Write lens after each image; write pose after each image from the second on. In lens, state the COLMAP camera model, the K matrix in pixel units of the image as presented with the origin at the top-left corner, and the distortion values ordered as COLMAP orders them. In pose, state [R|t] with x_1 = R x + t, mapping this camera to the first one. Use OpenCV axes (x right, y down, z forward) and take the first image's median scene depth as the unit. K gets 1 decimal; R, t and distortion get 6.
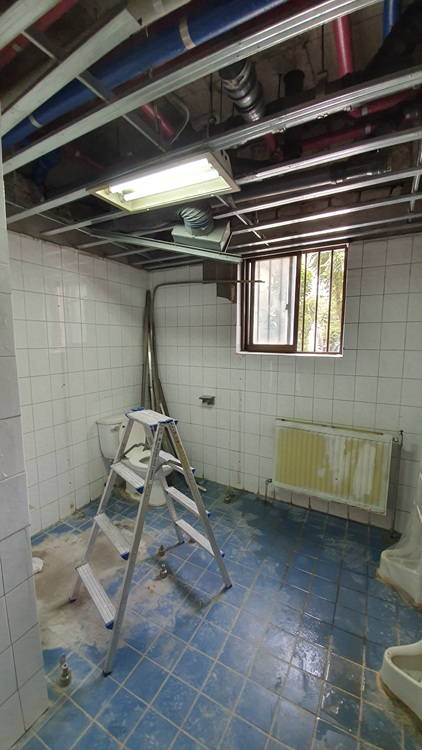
lens RADIAL K [[296.9, 0, 204.4], [0, 296.9, 376.3], [0, 0, 1]] dist [0.016463, -0.019268]
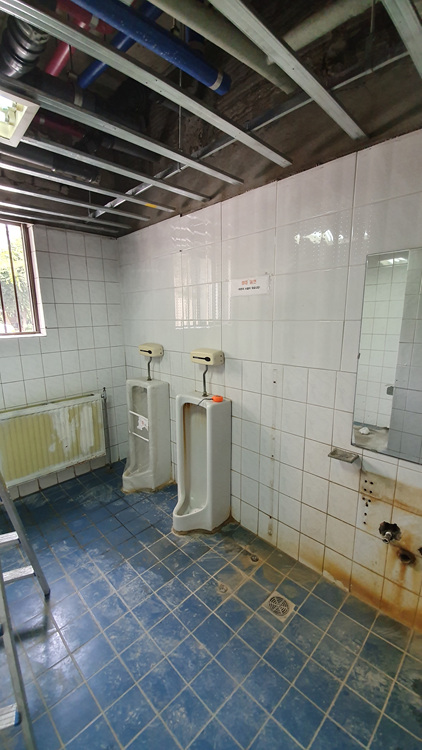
lens RADIAL K [[289.8, 0, 206.9], [0, 289.8, 375.3], [0, 0, 1]] dist [-0.000160, -0.017484]
pose [[0.270833, -0.196768, 0.942301, -0.372951], [0.131520, 0.977270, 0.166269, -0.023305], [-0.953600, 0.078900, 0.290556, 0.171152]]
